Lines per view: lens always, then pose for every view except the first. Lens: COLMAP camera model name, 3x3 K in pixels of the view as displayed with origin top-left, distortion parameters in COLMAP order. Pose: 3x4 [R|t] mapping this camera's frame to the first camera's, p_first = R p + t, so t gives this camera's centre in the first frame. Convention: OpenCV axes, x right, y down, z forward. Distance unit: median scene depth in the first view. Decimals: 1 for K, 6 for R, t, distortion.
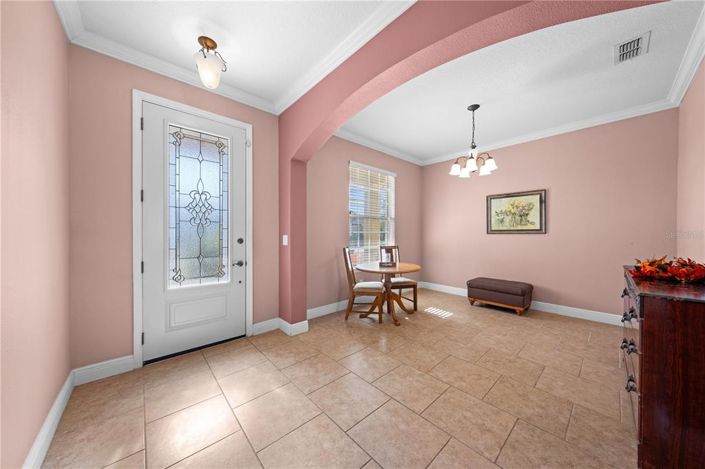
lens RADIAL K [[238.2, 0, 354.4], [0, 238.2, 233.5], [0, 0, 1]] dist [-0.001418, 0.000115]
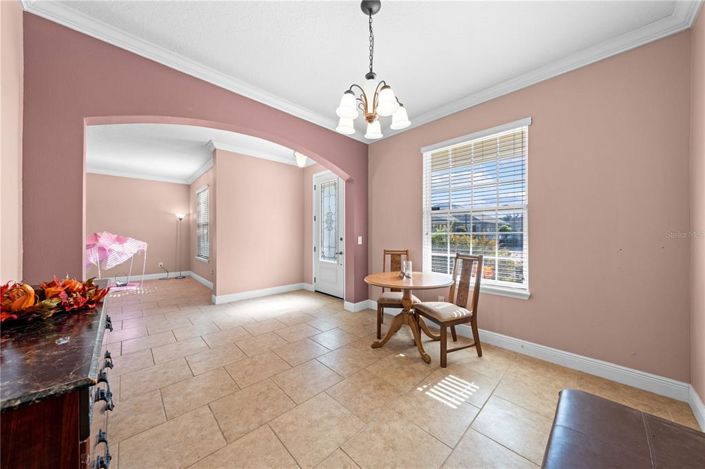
lens RADIAL K [[238.2, 0, 354.4], [0, 238.2, 233.5], [0, 0, 1]] dist [-0.001418, 0.000115]
pose [[0.030637, -0.004441, -0.999521, 0.859495], [-0.003484, 0.999984, -0.004550, -0.000463], [0.999525, 0.003622, 0.030621, 0.780806]]
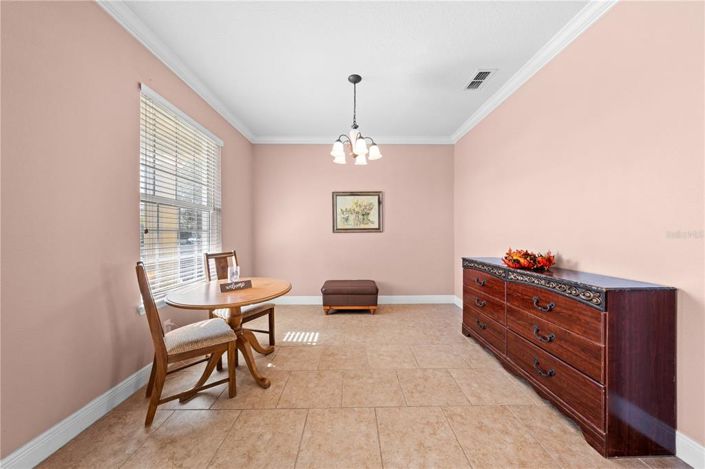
lens RADIAL K [[238.2, 0, 354.4], [0, 238.2, 233.5], [0, 0, 1]] dist [-0.001418, 0.000115]
pose [[0.665122, -0.006861, 0.746703, -0.098084], [0.004952, 0.999976, 0.004777, 0.000584], [-0.746718, 0.000520, 0.665140, 0.377726]]
